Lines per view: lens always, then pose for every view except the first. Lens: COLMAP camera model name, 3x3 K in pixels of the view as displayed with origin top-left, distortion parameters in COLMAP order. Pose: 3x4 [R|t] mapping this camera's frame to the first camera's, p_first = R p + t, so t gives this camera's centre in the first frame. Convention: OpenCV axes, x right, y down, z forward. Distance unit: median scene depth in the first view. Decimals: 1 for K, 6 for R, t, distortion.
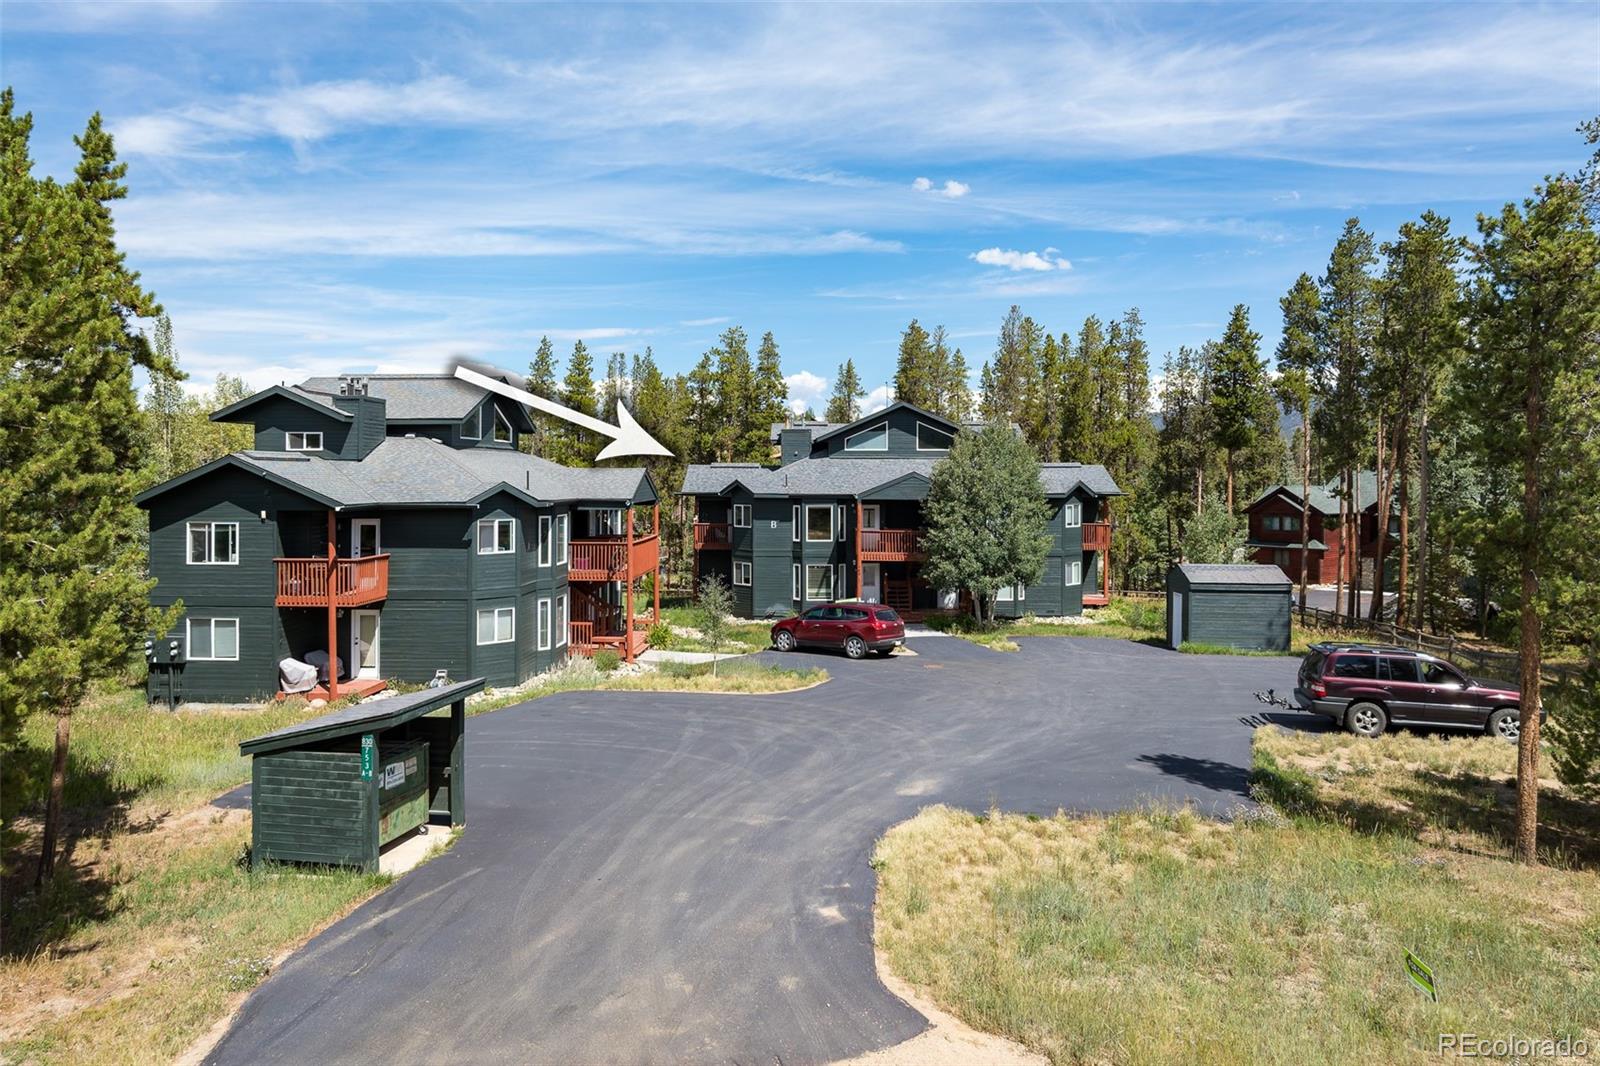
lens RADIAL K [[1114.6, 0, 799.1], [0, 1114.6, 487.5], [0, 0, 1]] dist [-0.008246, -0.003831]
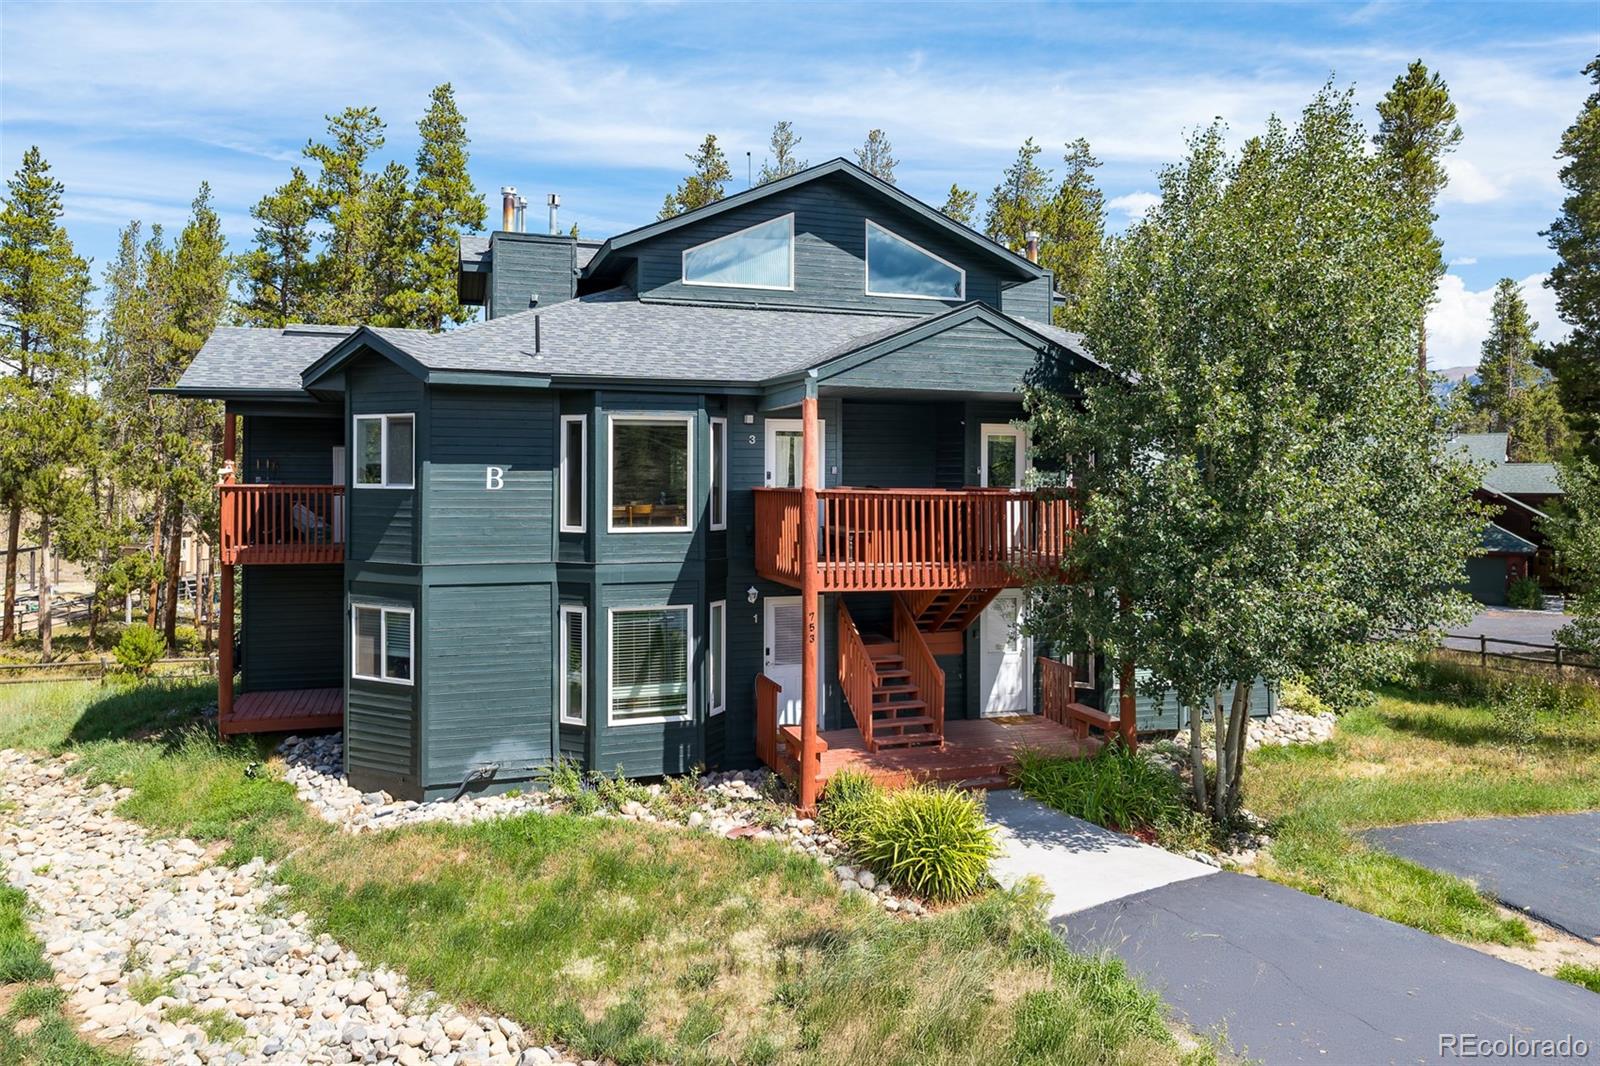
lens RADIAL K [[1114.6, 0, 799.1], [0, 1114.6, 487.5], [0, 0, 1]] dist [-0.008246, -0.003831]
pose [[0.949782, -0.000887, 0.312912, -0.038440], [0.001973, 0.999993, -0.003154, 0.036535], [-0.312907, 0.003613, 0.949777, 0.685830]]
